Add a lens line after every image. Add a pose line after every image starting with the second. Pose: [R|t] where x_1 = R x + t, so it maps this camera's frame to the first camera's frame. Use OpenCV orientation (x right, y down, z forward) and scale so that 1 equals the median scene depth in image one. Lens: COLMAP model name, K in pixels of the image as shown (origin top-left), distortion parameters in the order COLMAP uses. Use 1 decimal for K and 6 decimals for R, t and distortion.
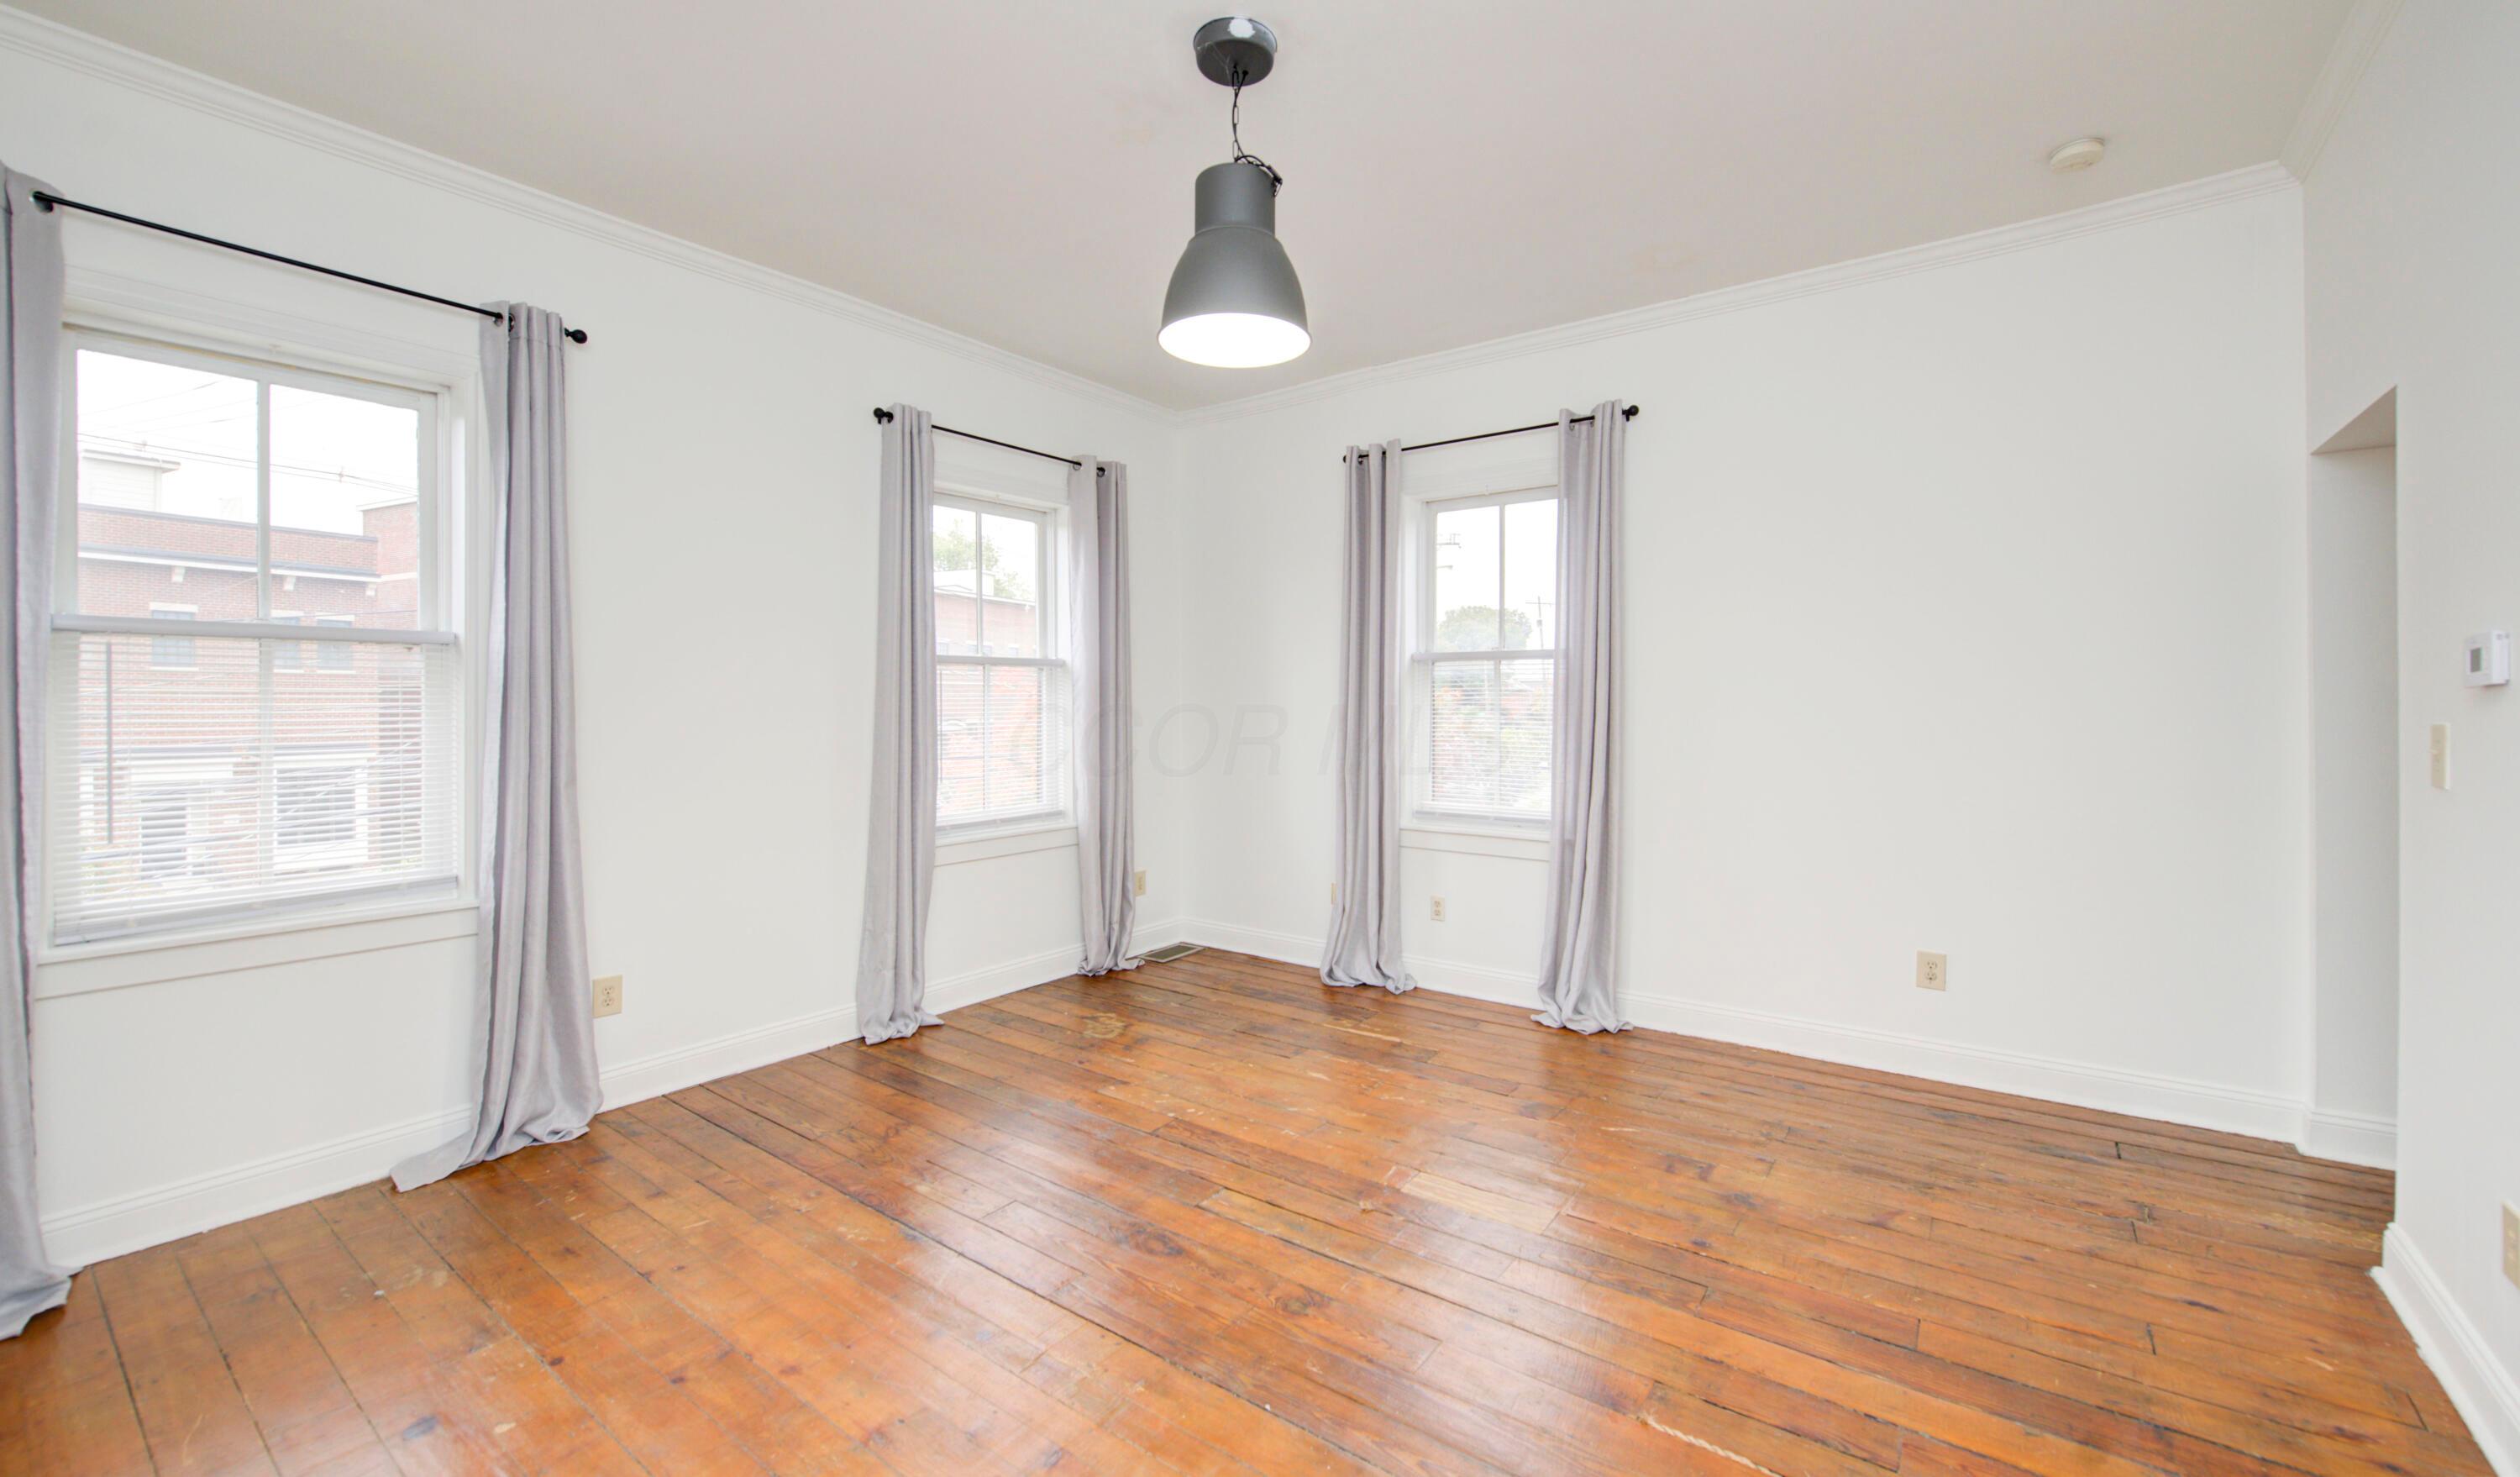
lens RADIAL K [[1021.6, 0, 1304.4], [0, 1021.6, 730.3], [0, 0, 1]] dist [-0.003966, -0.000566]
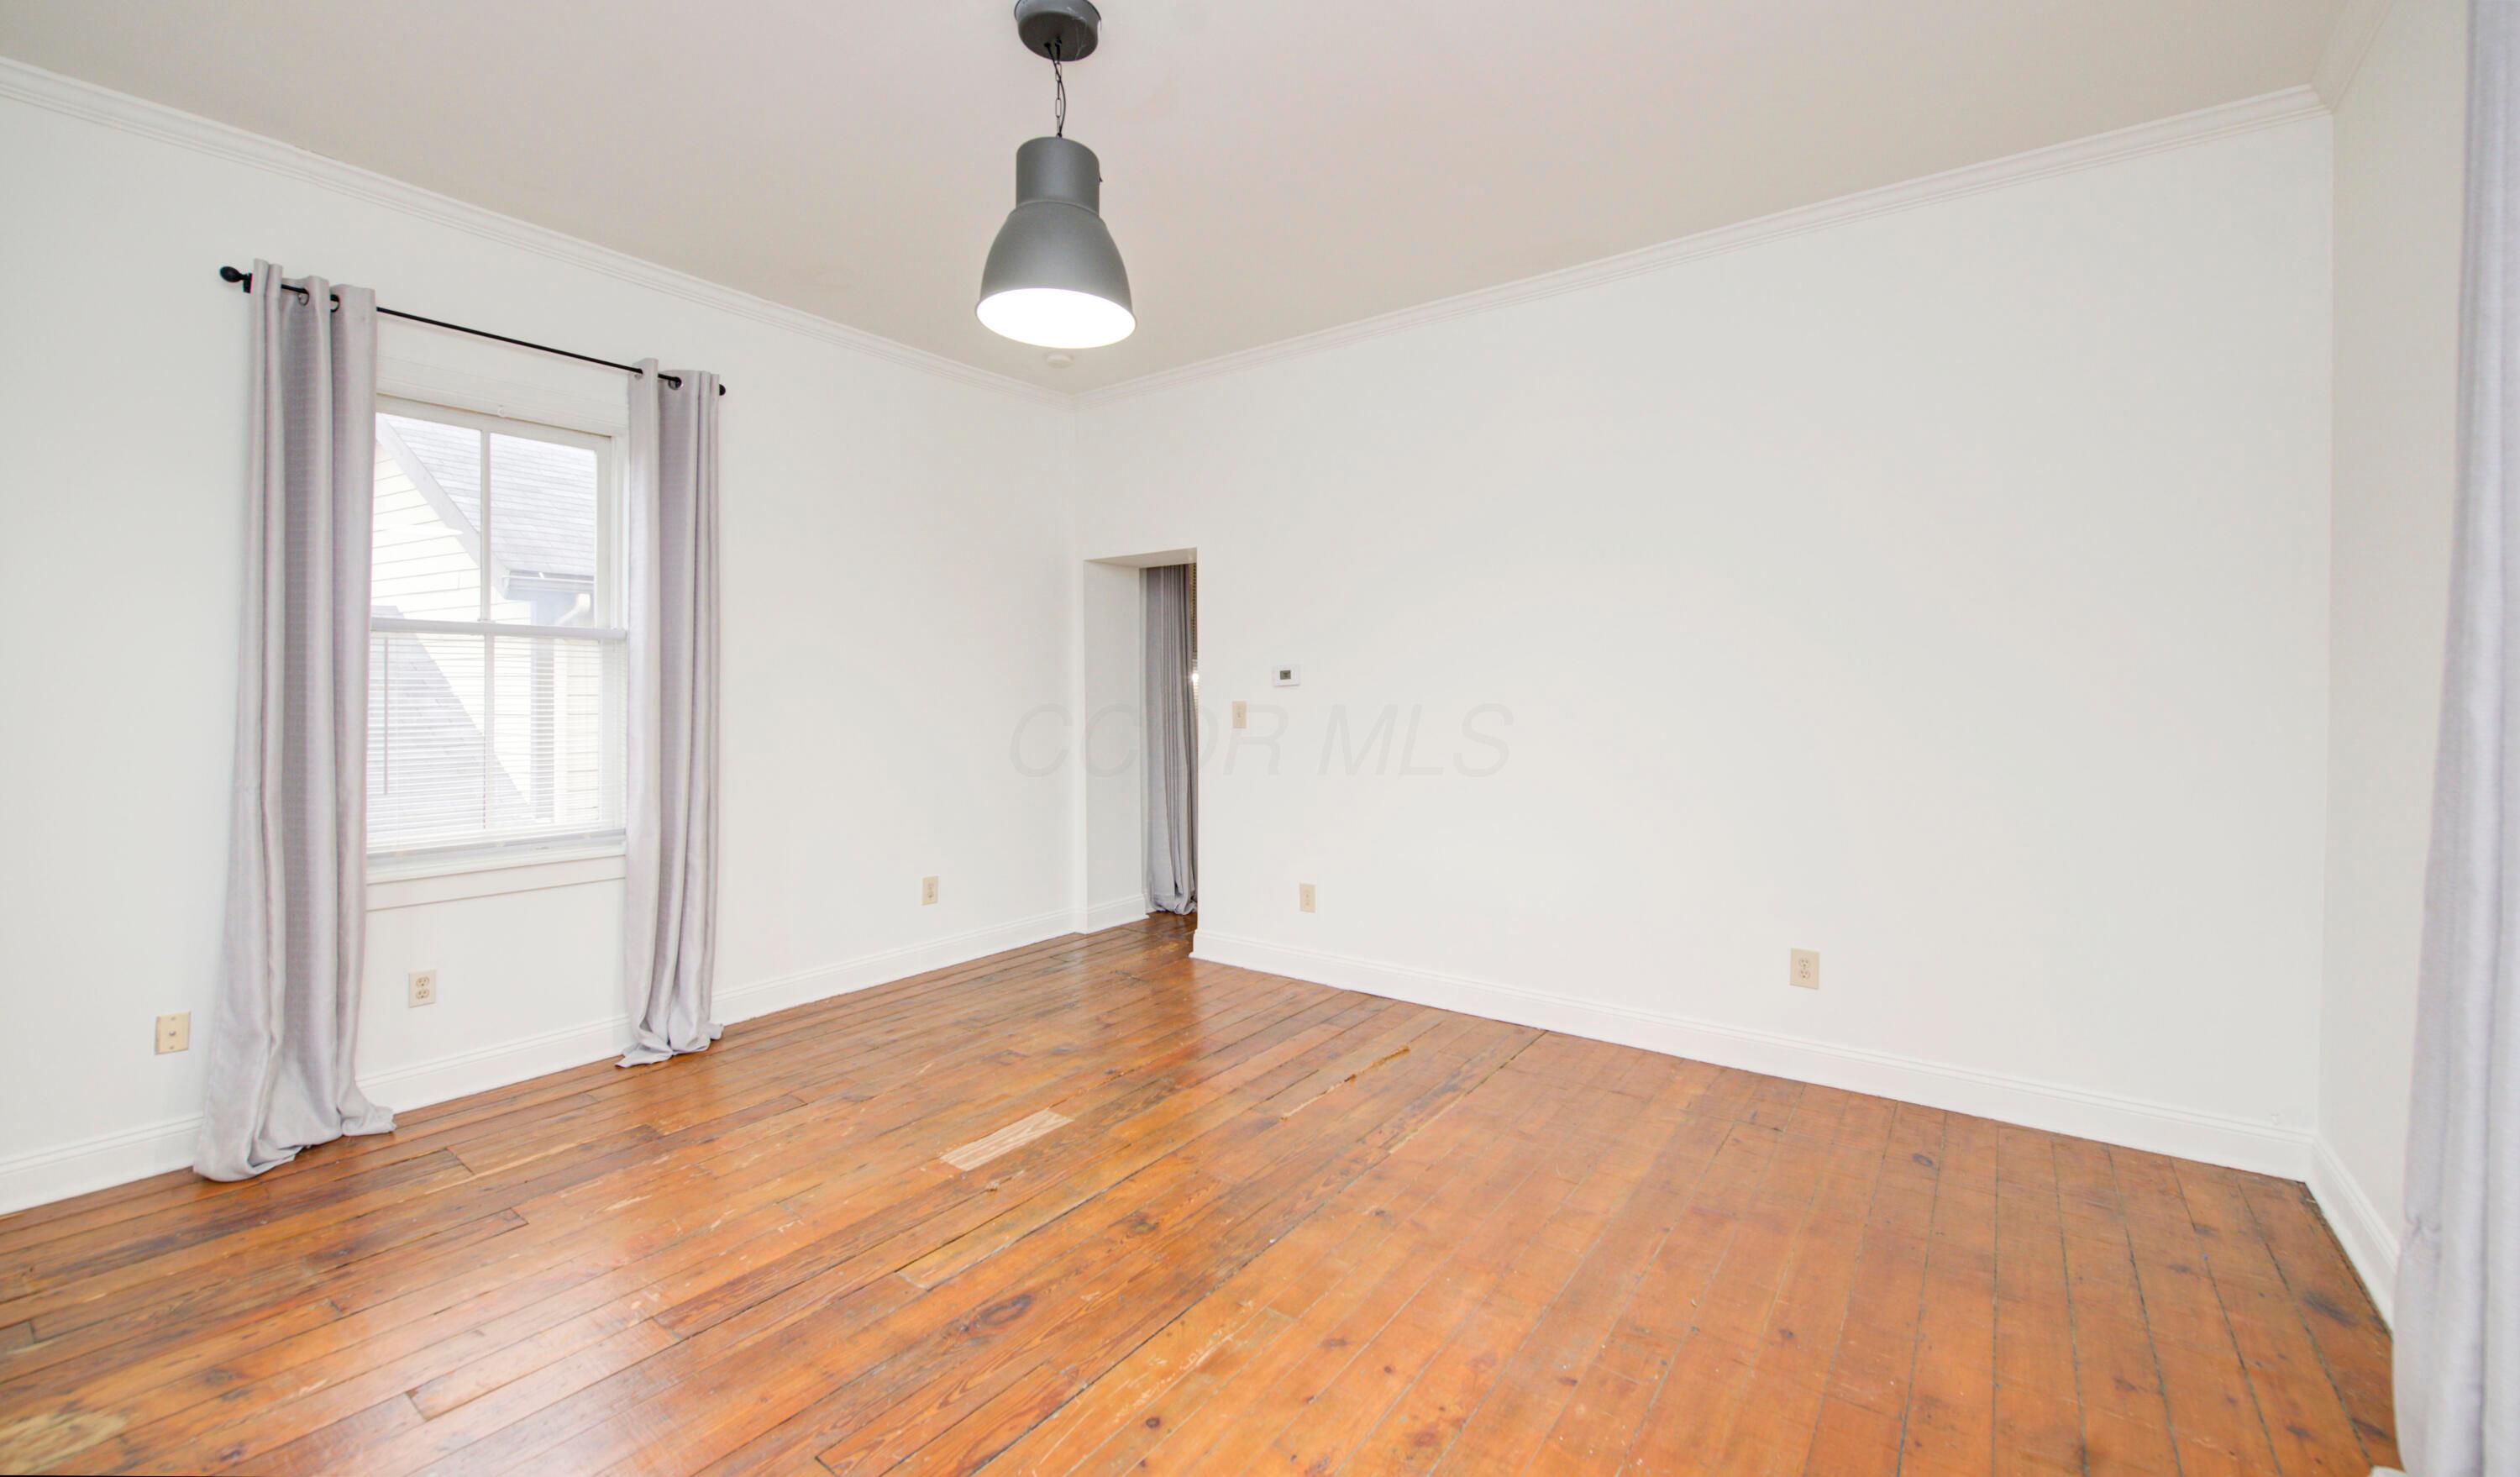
lens RADIAL K [[1034.8, 0, 1232.6], [0, 1034.8, 712.3], [0, 0, 1]] dist [-0.002629, -0.000638]
pose [[0.007043, -0.014875, 0.999865, -0.771728], [0.032636, 0.999360, 0.014638, -0.005995], [-0.999442, 0.032529, 0.007524, 0.602665]]
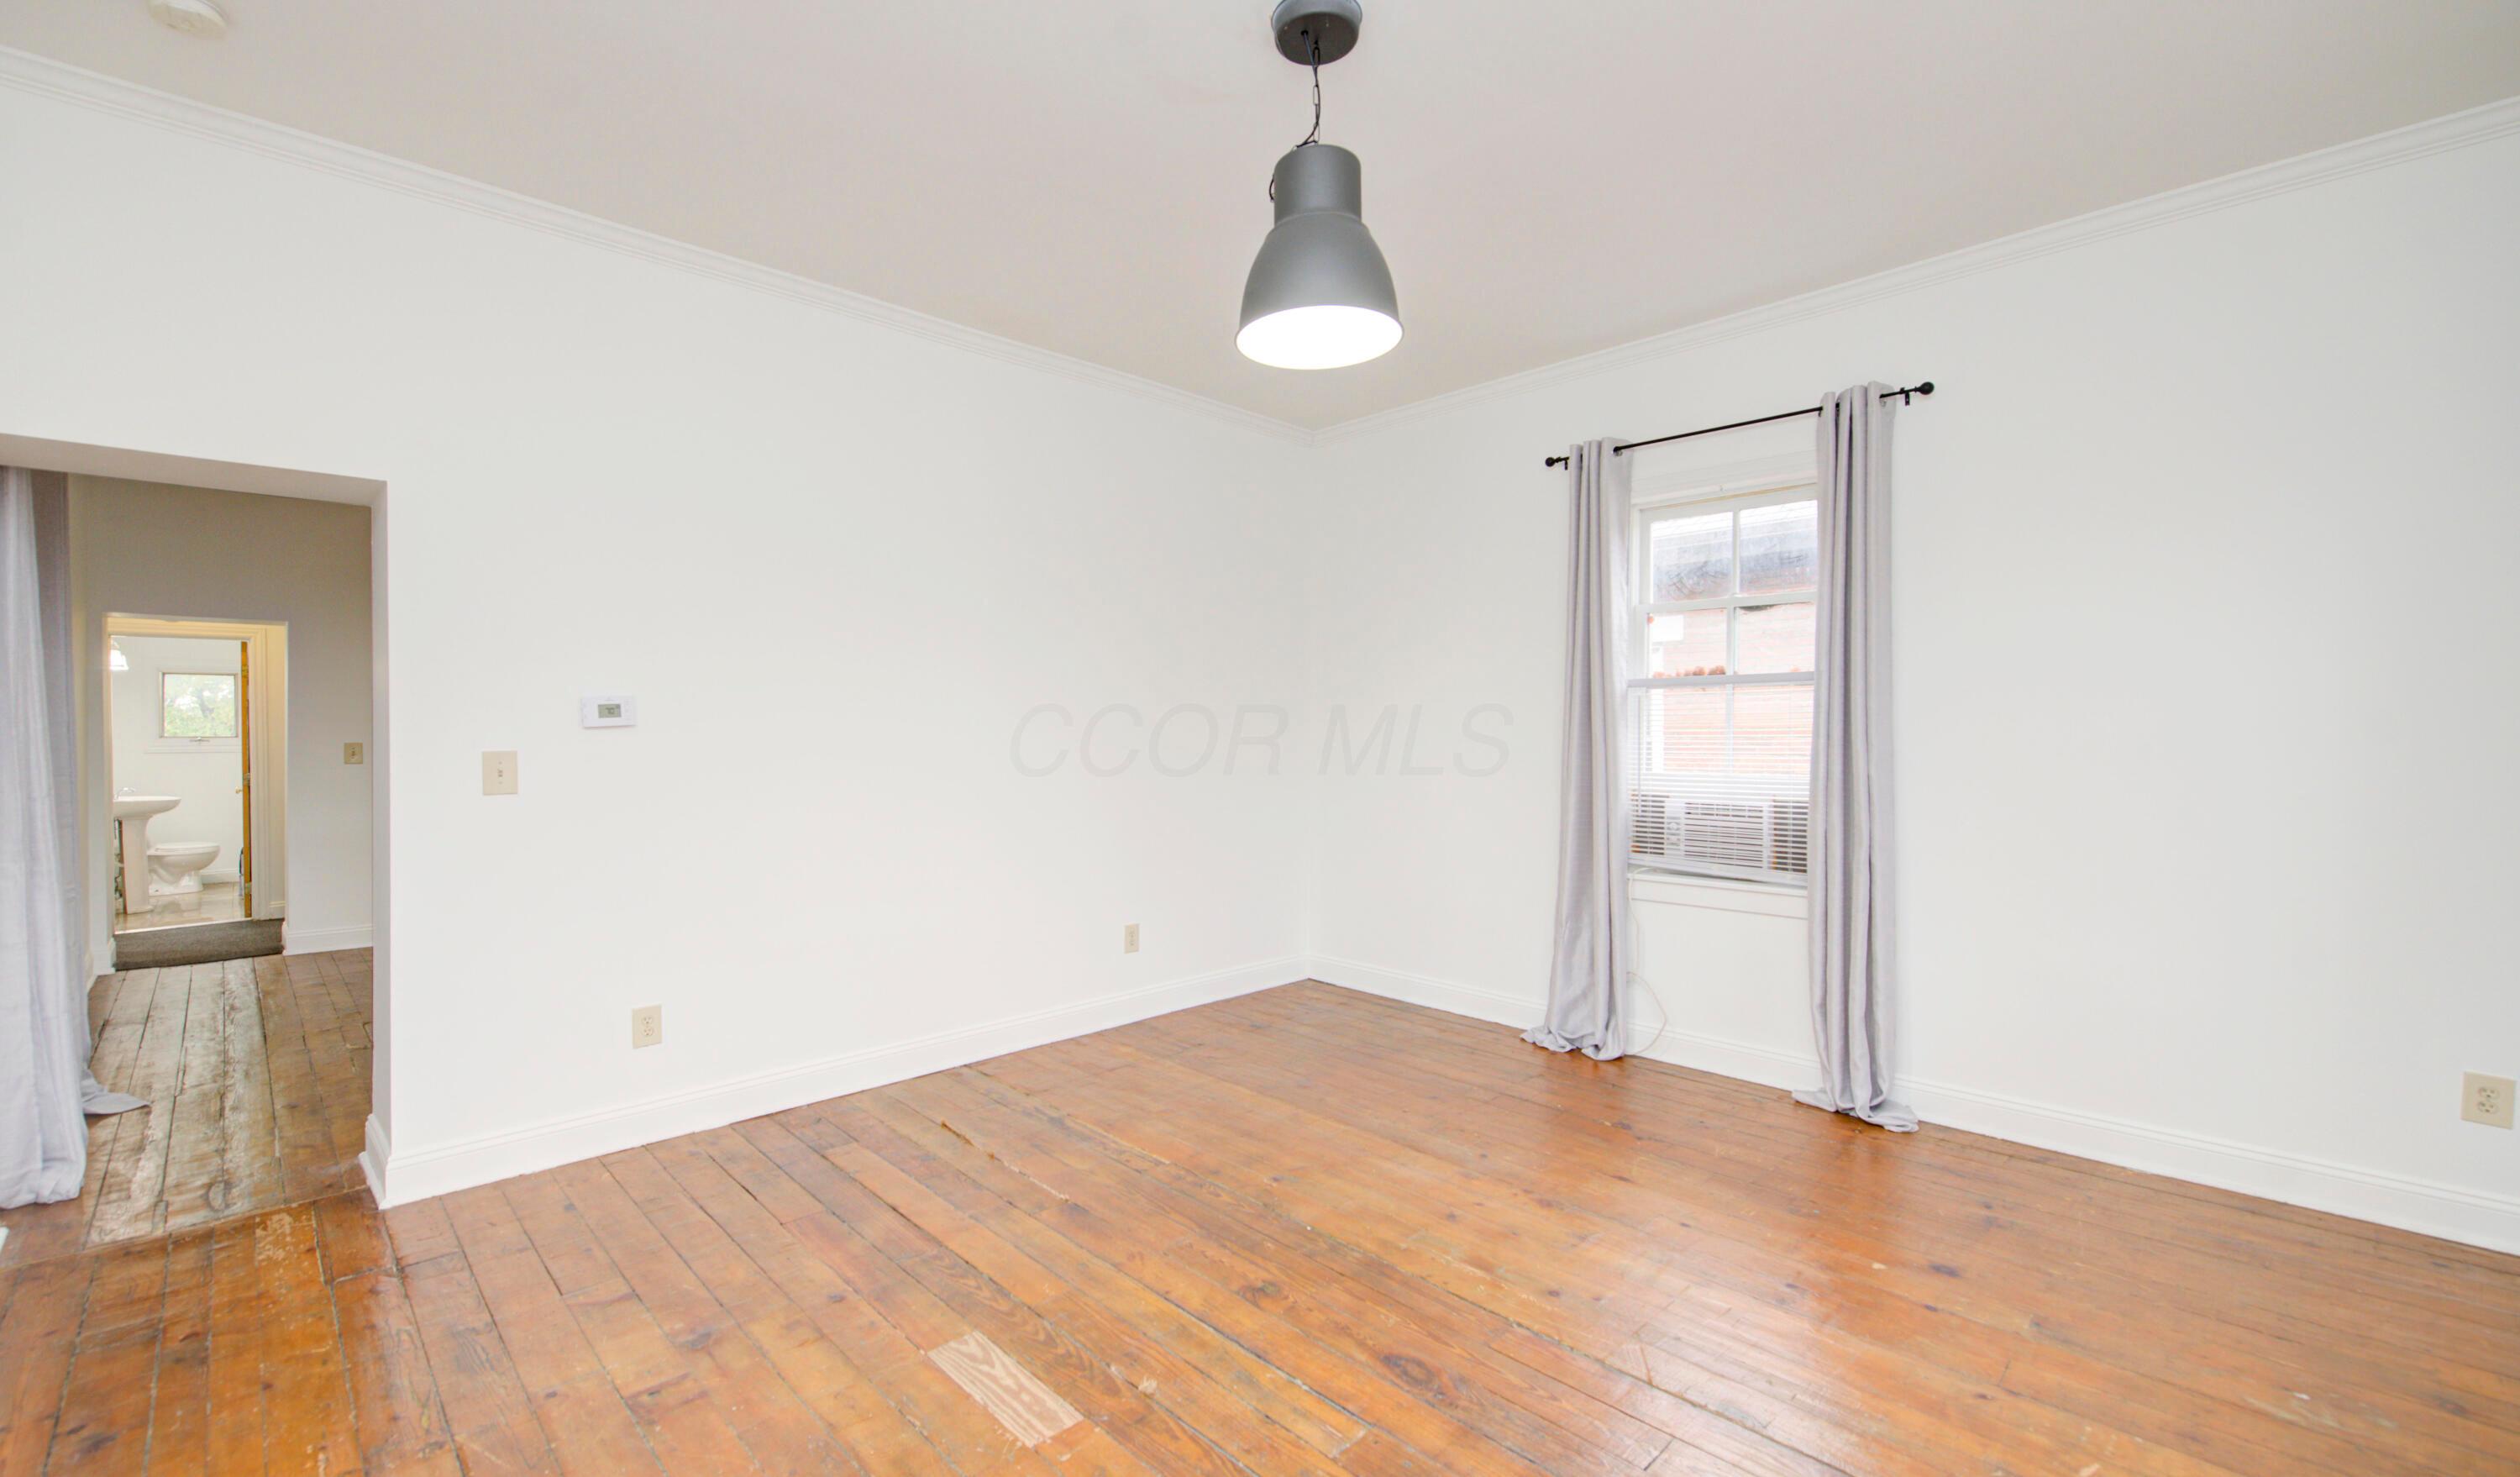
lens RADIAL K [[1021.6, 0, 1304.4], [0, 1021.6, 730.3], [0, 0, 1]] dist [-0.003966, -0.000566]
pose [[-0.991683, 0.009324, 0.128367, -0.127246], [0.013339, 0.999447, 0.030460, -0.035805], [-0.128012, 0.031919, -0.991259, 1.399627]]
